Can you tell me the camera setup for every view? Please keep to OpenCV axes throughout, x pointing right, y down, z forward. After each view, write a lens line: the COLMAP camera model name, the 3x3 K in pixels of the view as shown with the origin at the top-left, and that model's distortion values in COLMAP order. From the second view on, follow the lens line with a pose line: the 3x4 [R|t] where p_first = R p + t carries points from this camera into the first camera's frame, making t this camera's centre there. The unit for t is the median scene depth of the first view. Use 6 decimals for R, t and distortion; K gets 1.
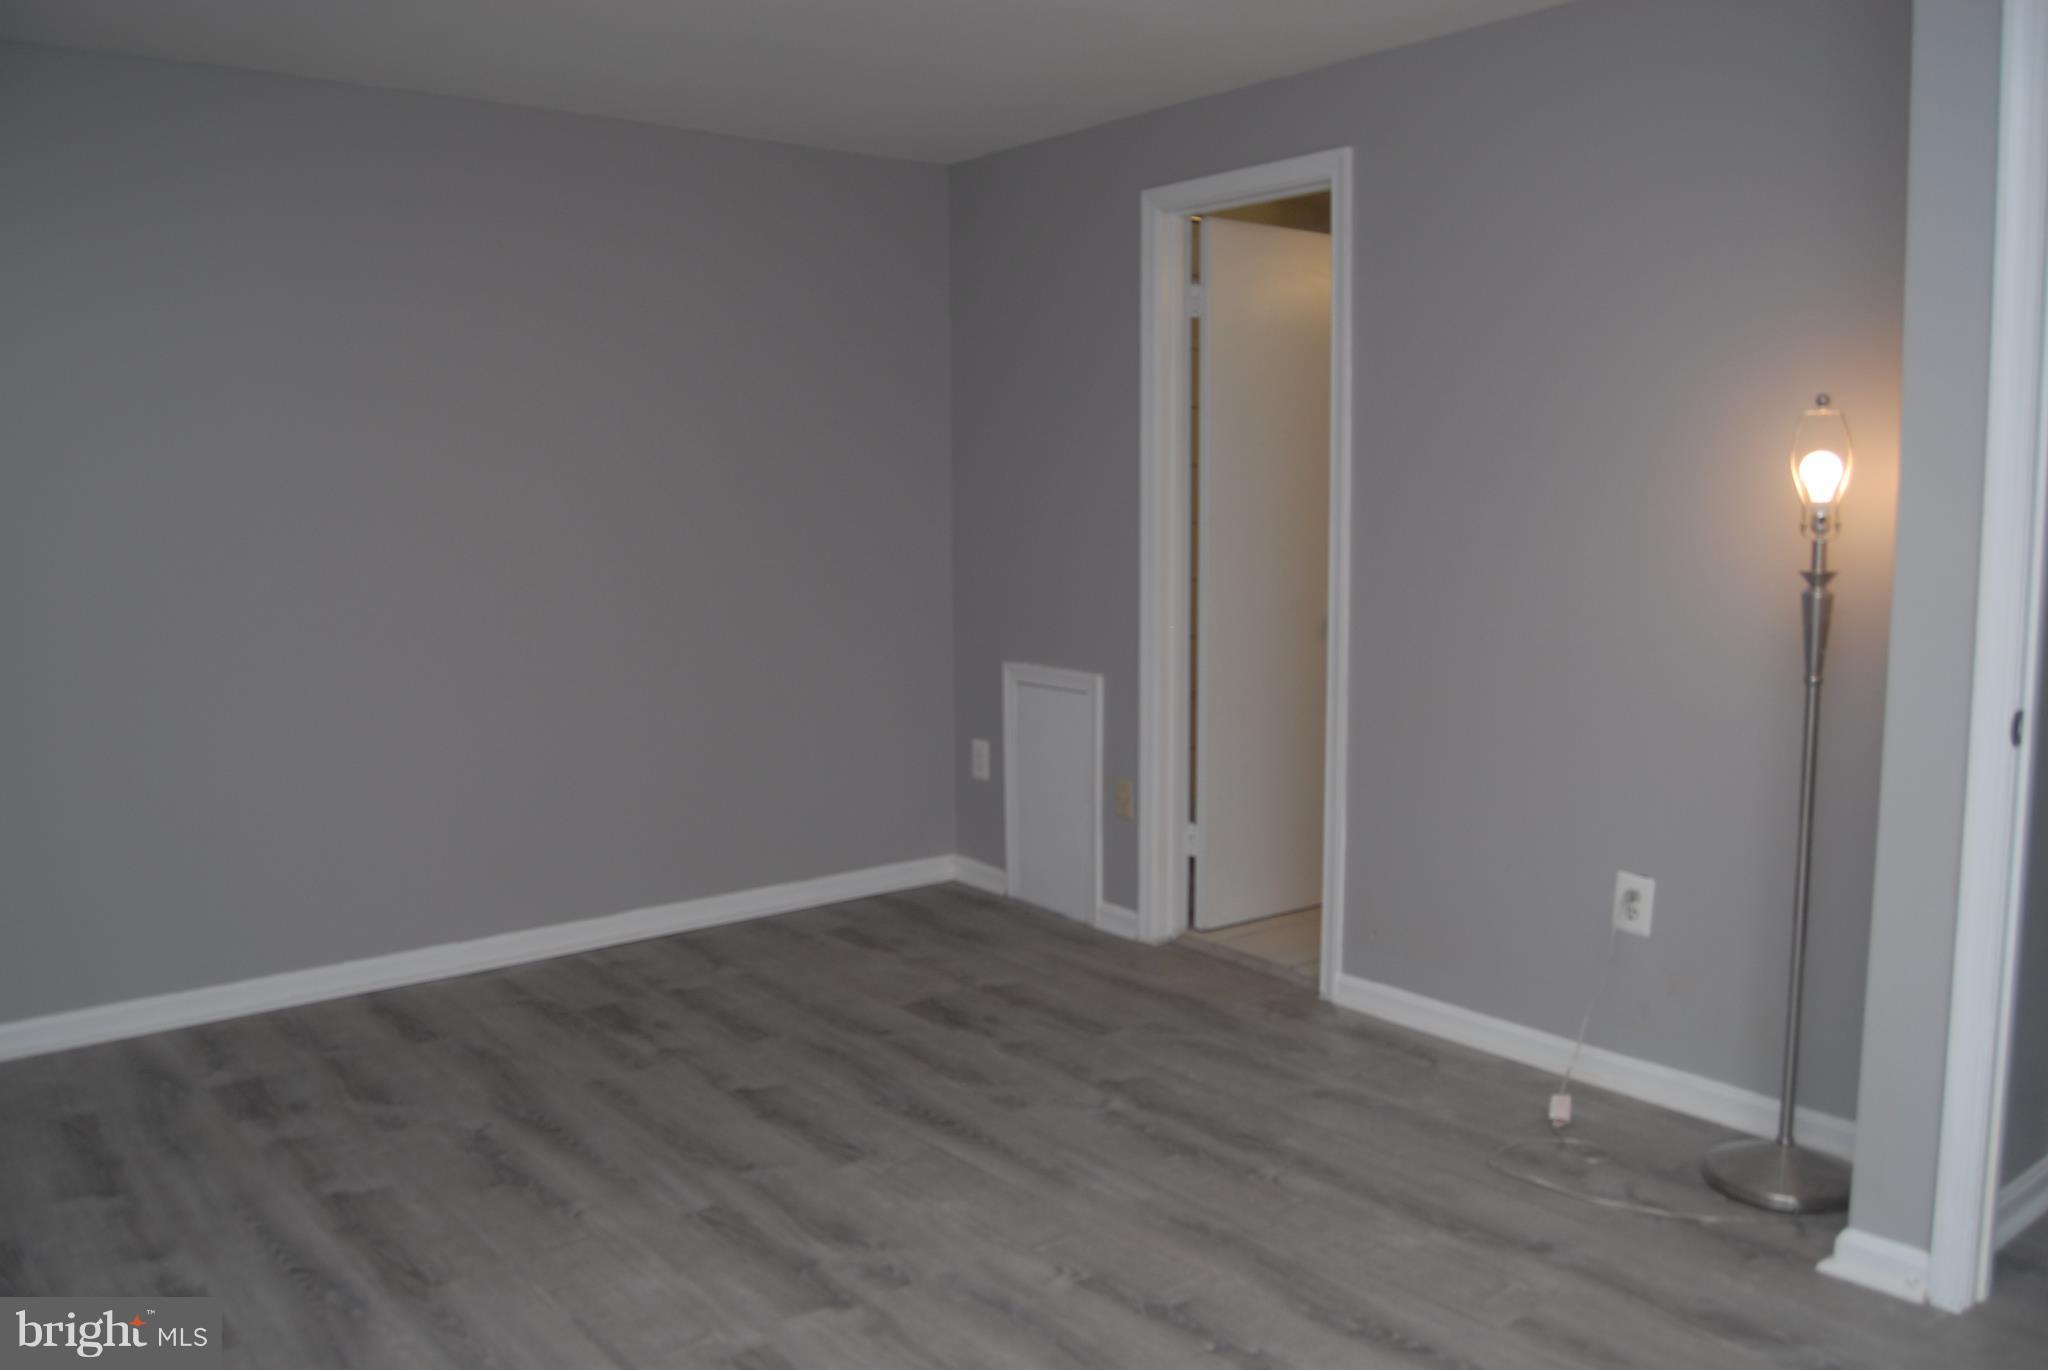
lens RADIAL K [[1614.5, 0, 1038.7], [0, 1614.5, 684.1], [0, 0, 1]] dist [-0.078296, 0.024396]
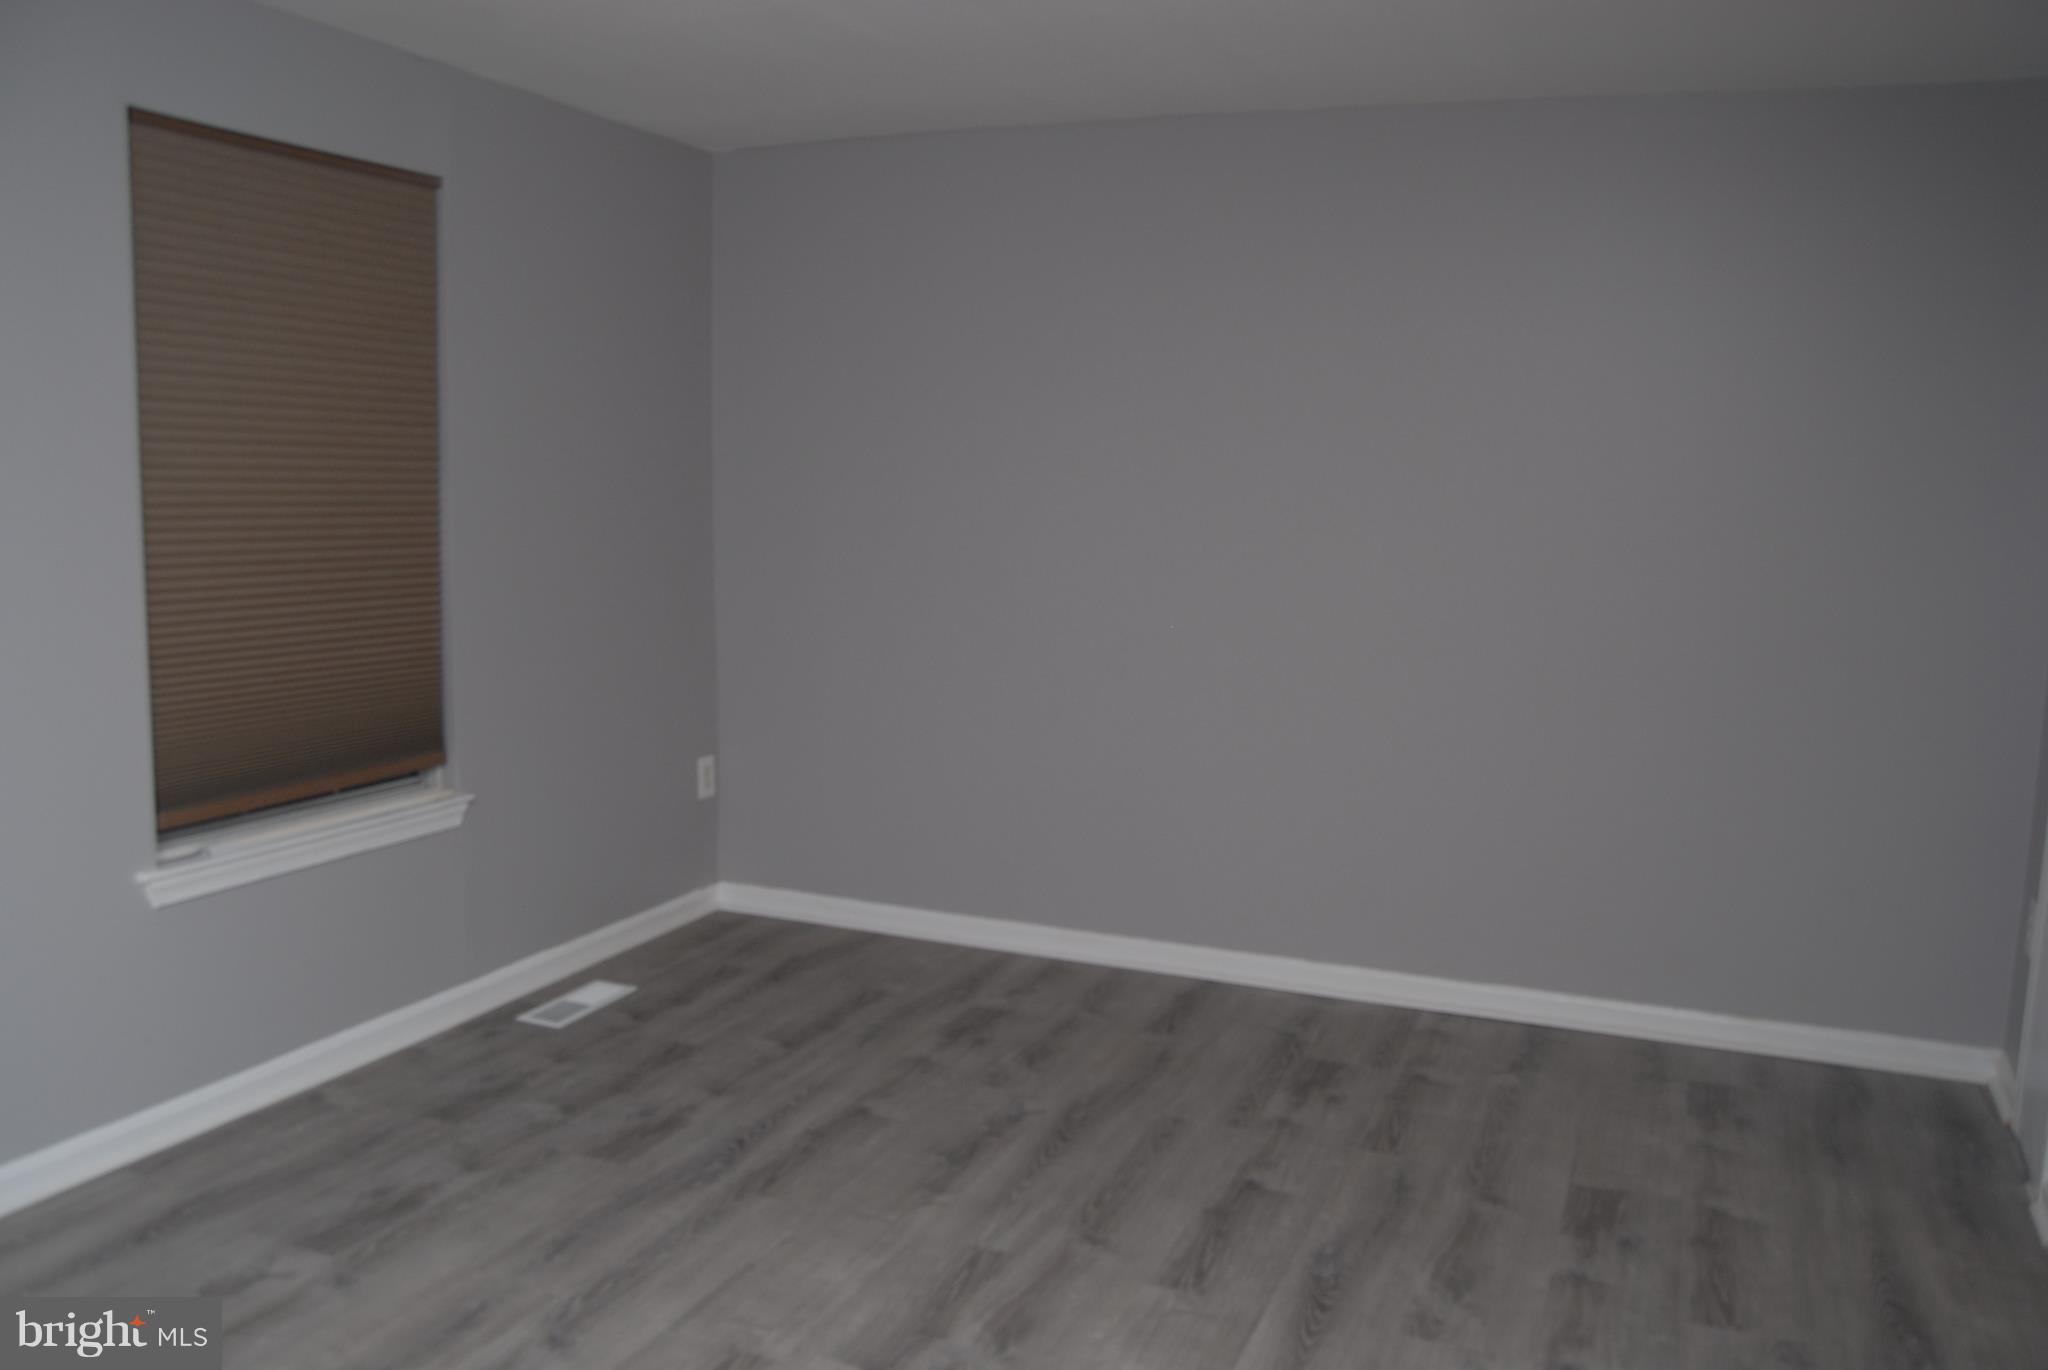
lens RADIAL K [[1614.5, 0, 1029.0], [0, 1614.5, 704.2], [0, 0, 1]] dist [-0.078296, 0.024396]
pose [[0.483837, 0.149701, -0.862259, 0.524609], [-0.136259, 0.986132, 0.094748, -0.092724], [0.864485, 0.071648, 0.497526, 0.417347]]
